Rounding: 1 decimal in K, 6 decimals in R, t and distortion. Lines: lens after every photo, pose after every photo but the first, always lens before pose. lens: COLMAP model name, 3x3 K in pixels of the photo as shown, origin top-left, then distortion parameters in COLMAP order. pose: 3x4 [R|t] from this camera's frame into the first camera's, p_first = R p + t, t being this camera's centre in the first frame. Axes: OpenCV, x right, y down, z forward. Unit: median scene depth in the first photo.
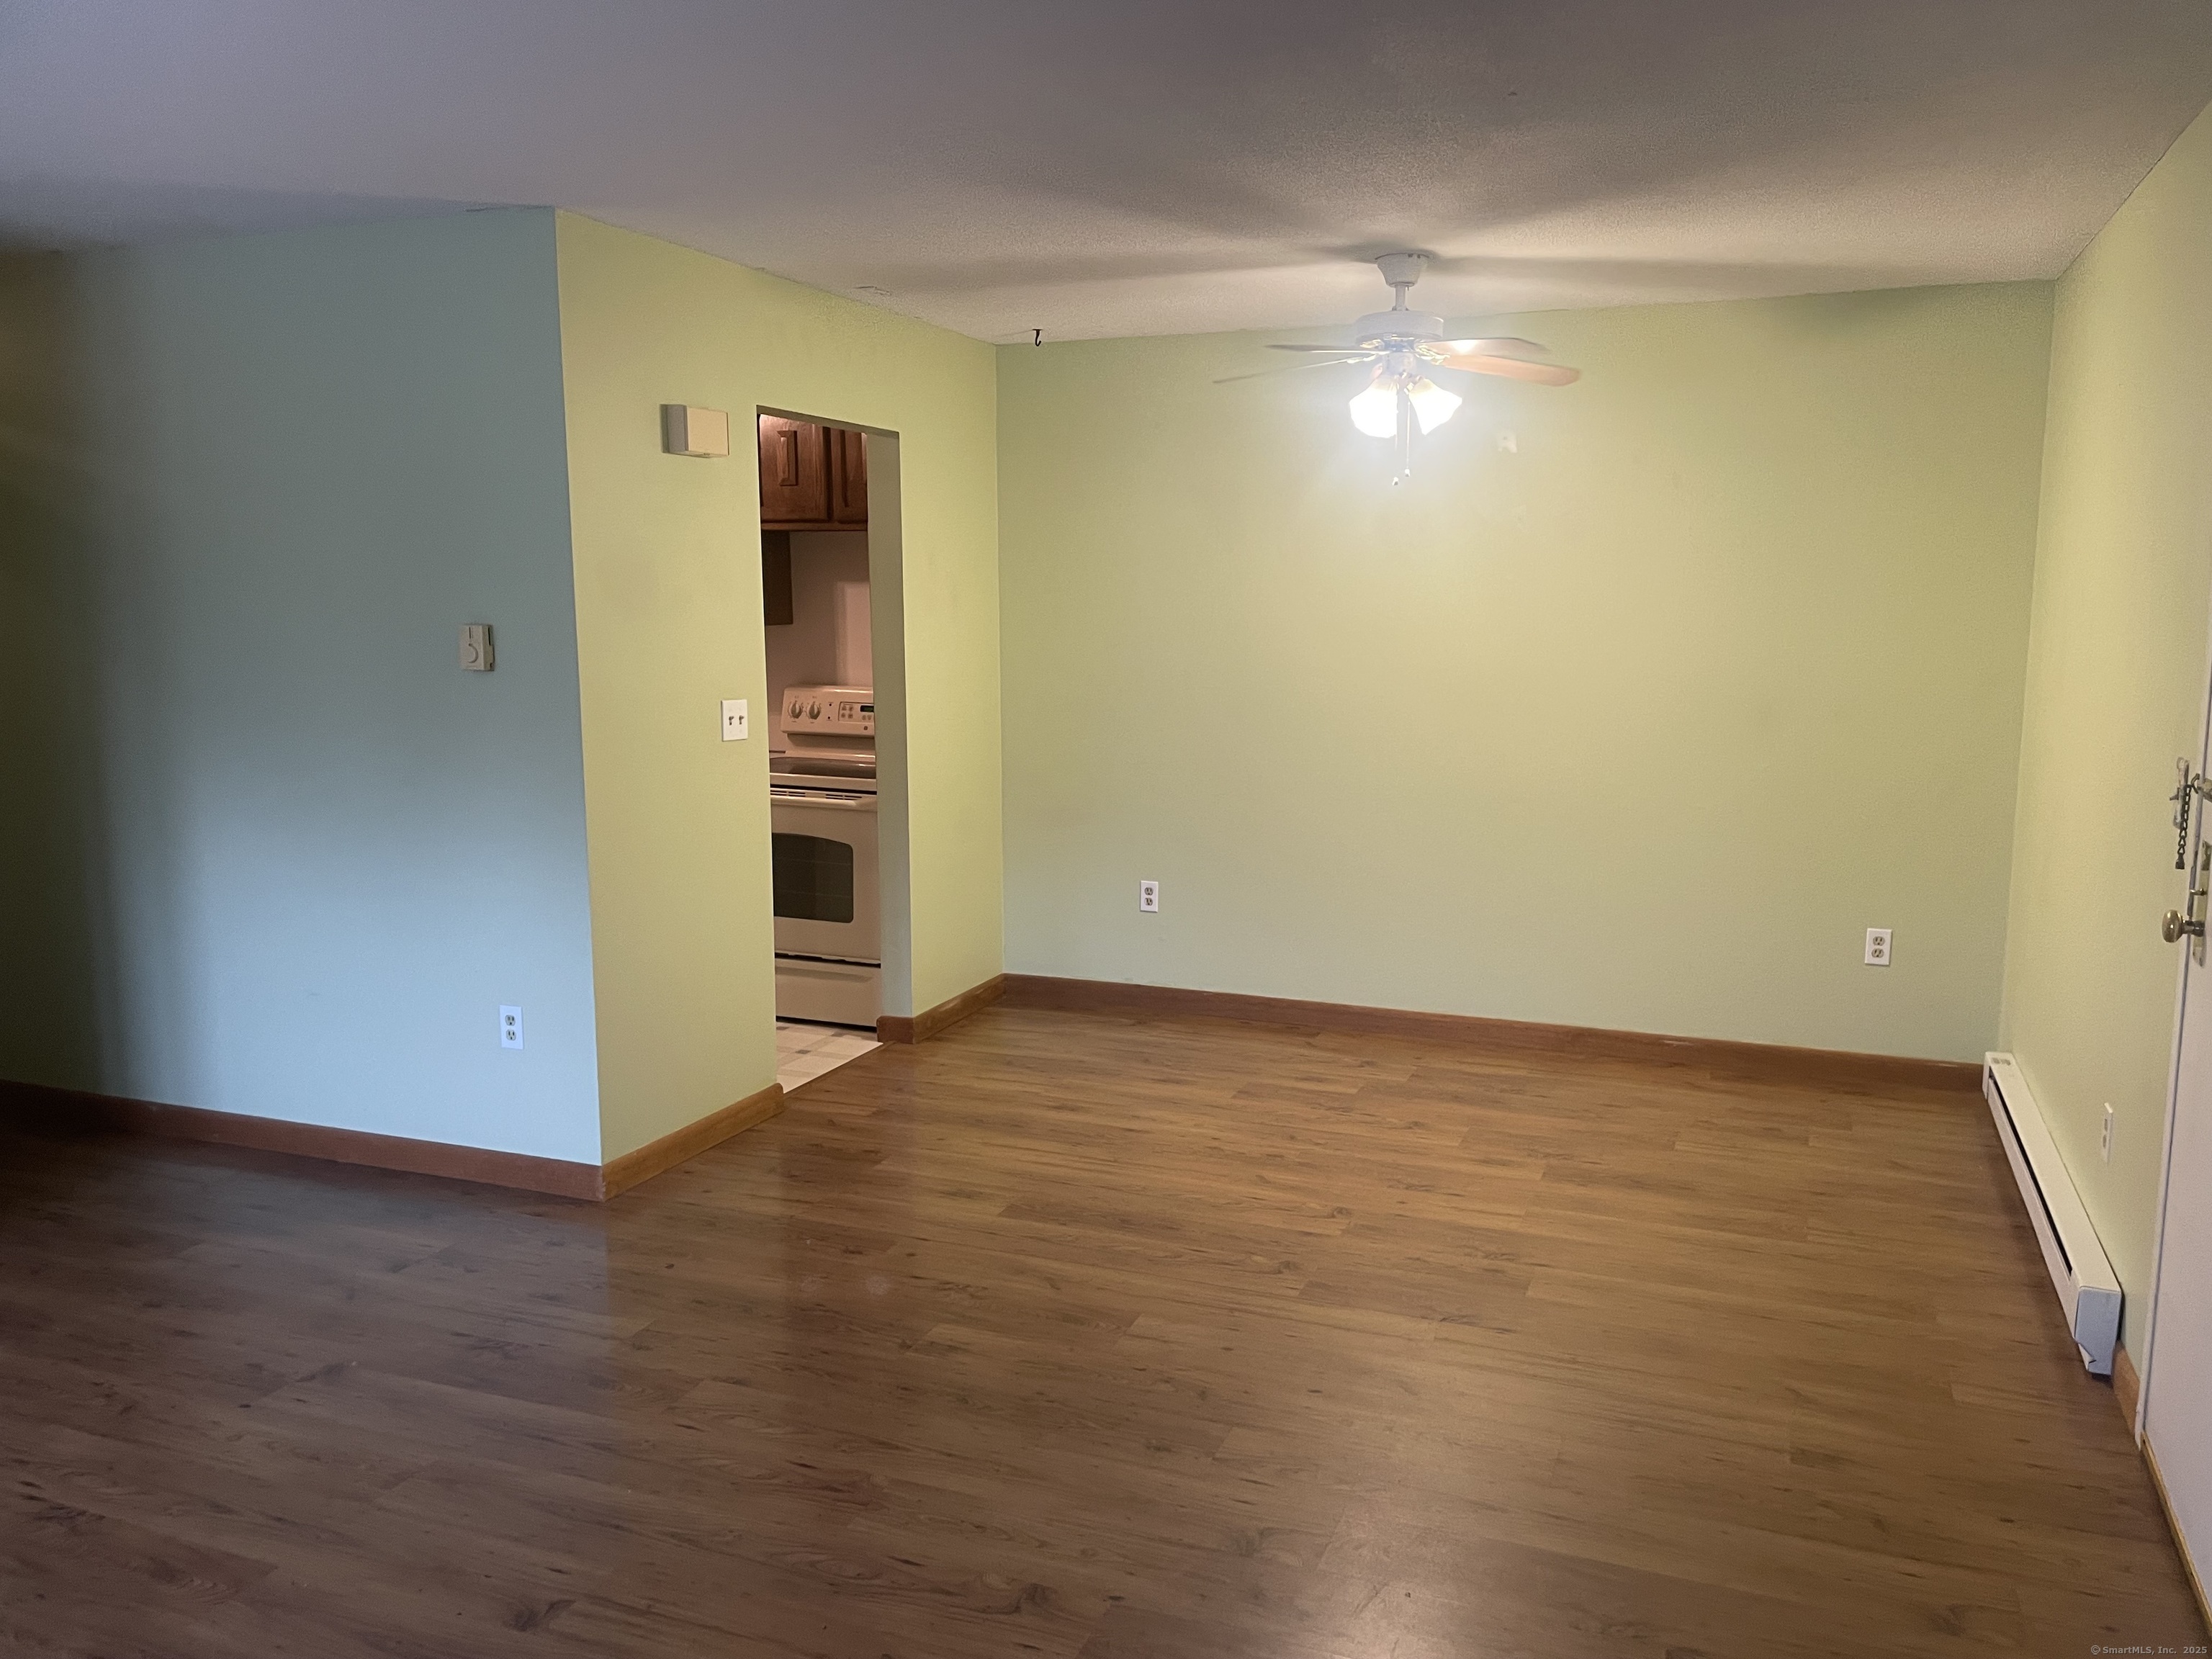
lens RADIAL K [[1697.8, 0, 1101.0], [0, 1697.8, 884.5], [0, 0, 1]] dist [0.107868, -0.150585]
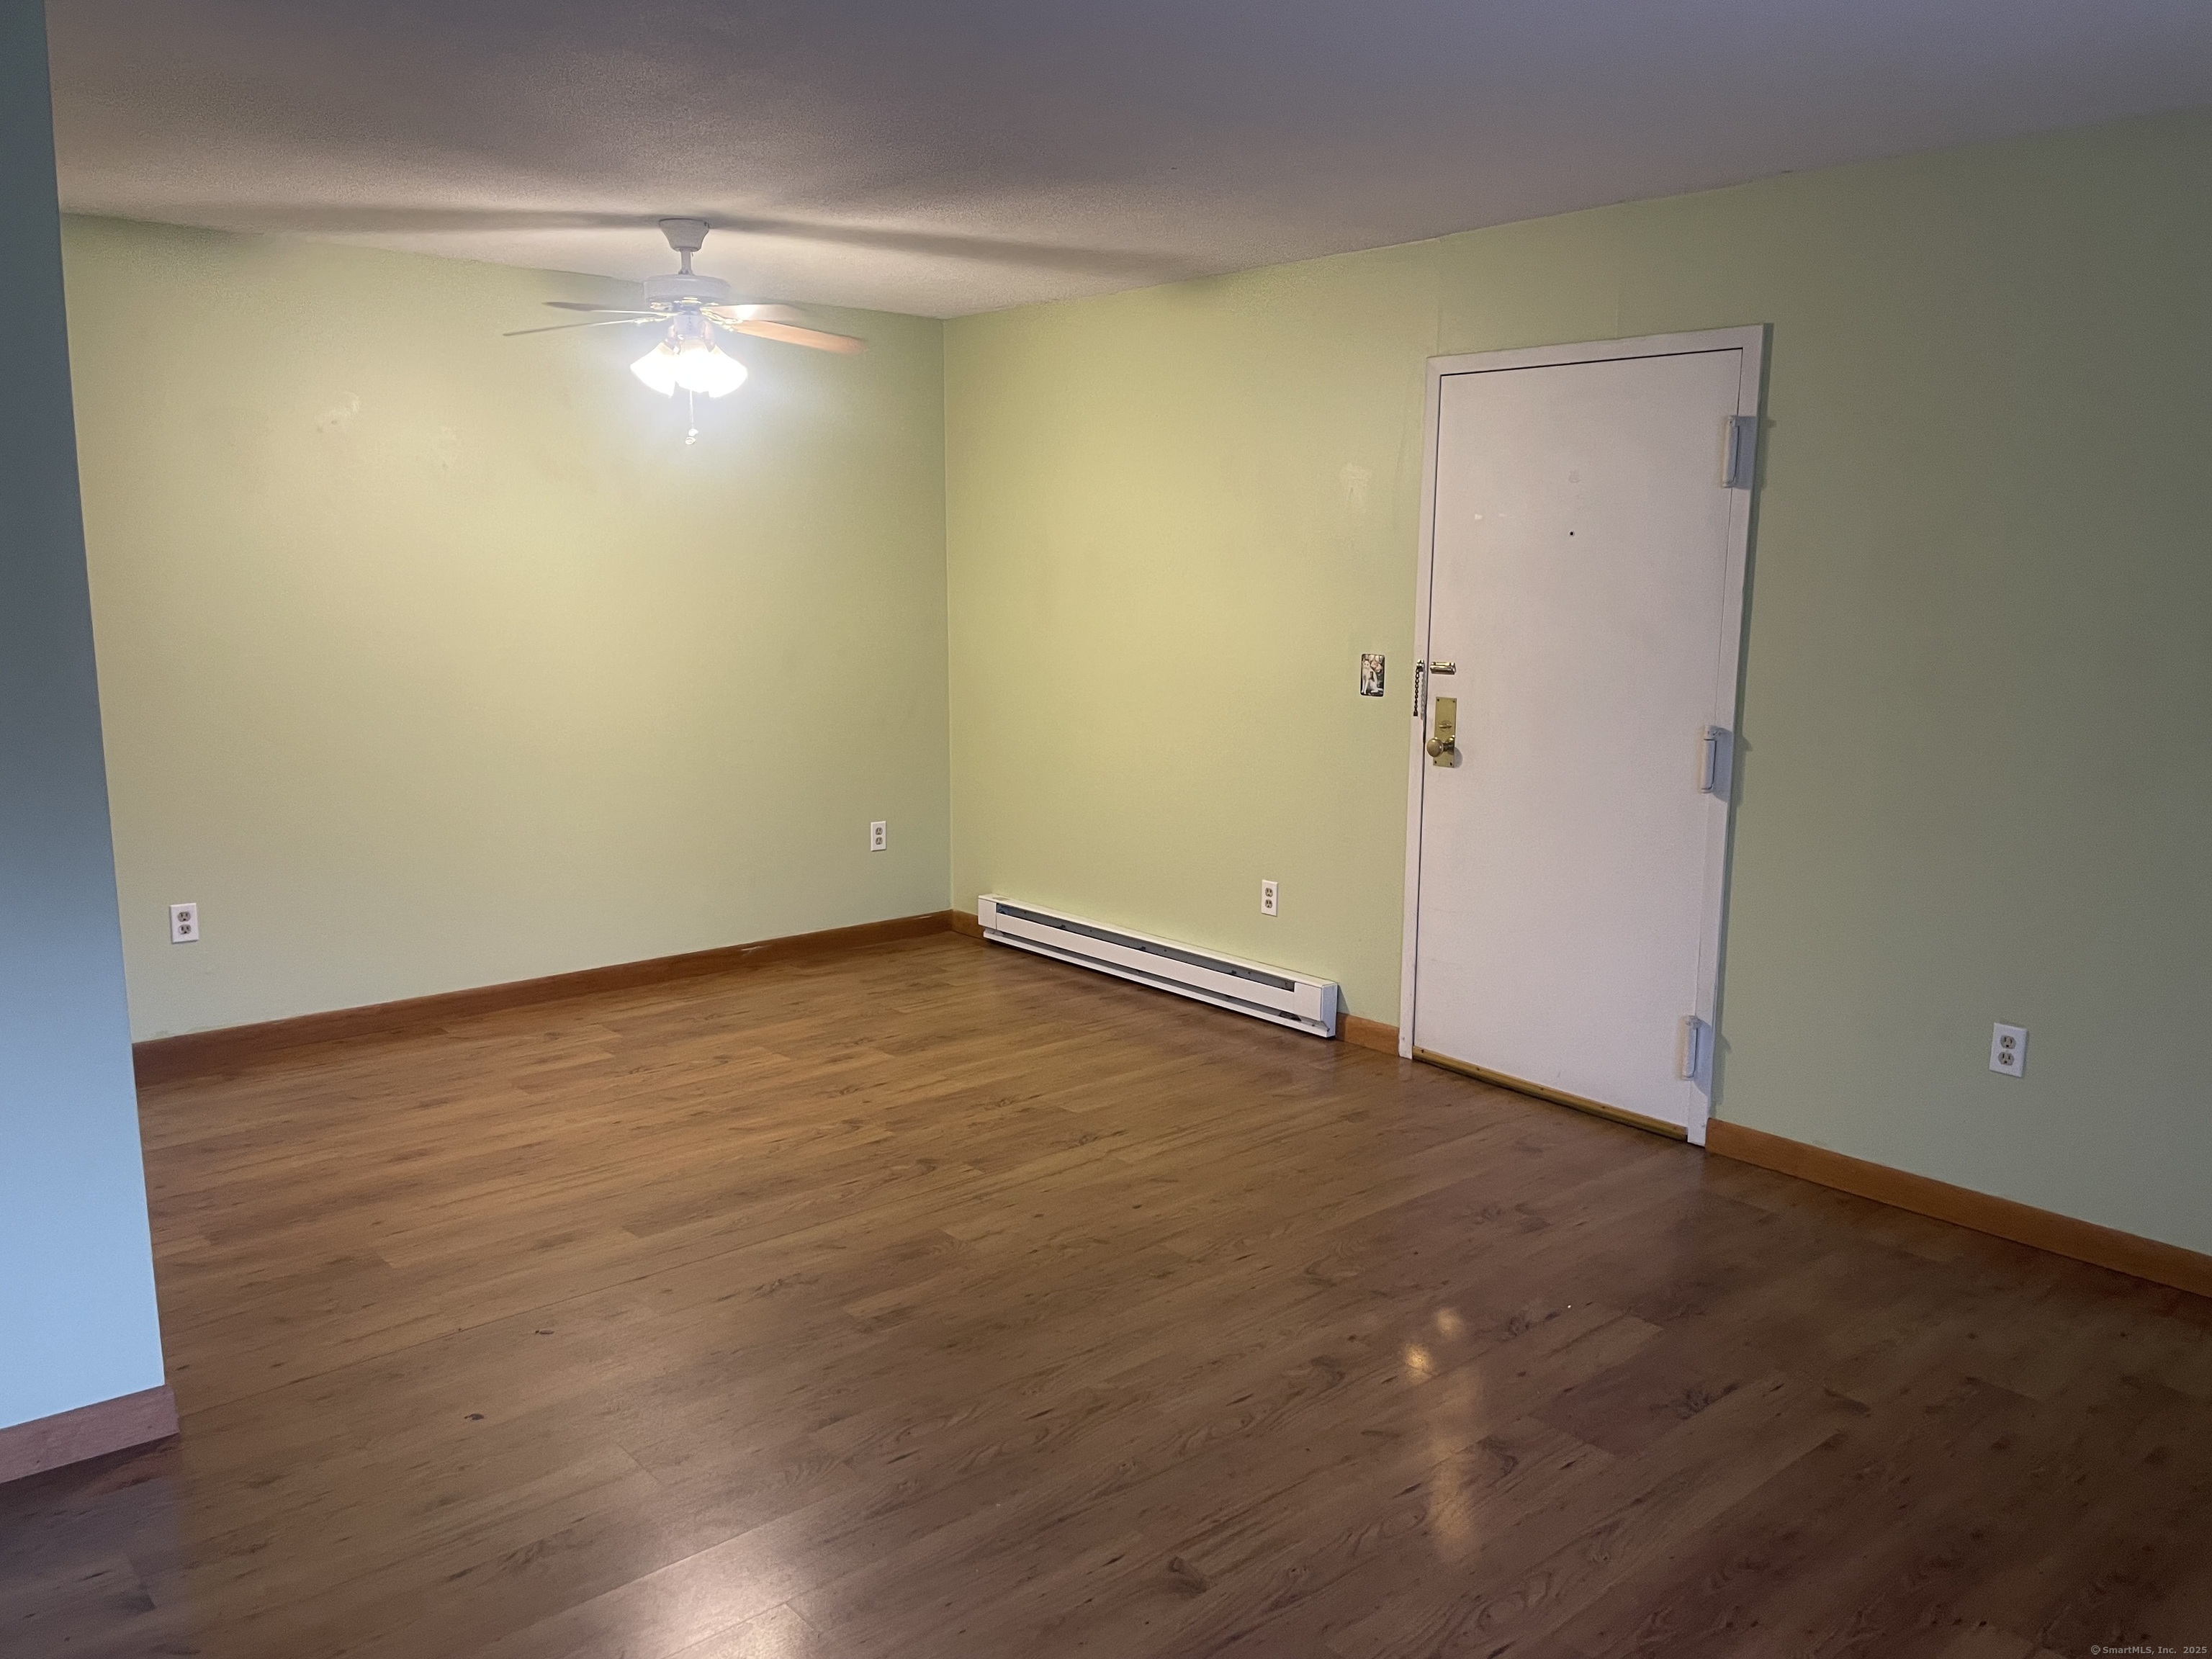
lens RADIAL K [[1722.6, 0, 1112.3], [0, 1722.6, 843.1], [0, 0, 1]] dist [0.105275, -0.150560]
pose [[0.440015, -0.146383, 0.885979, -0.632965], [0.148904, 0.984859, 0.088768, -0.047873], [-0.885559, 0.092867, 0.455150, 0.293175]]
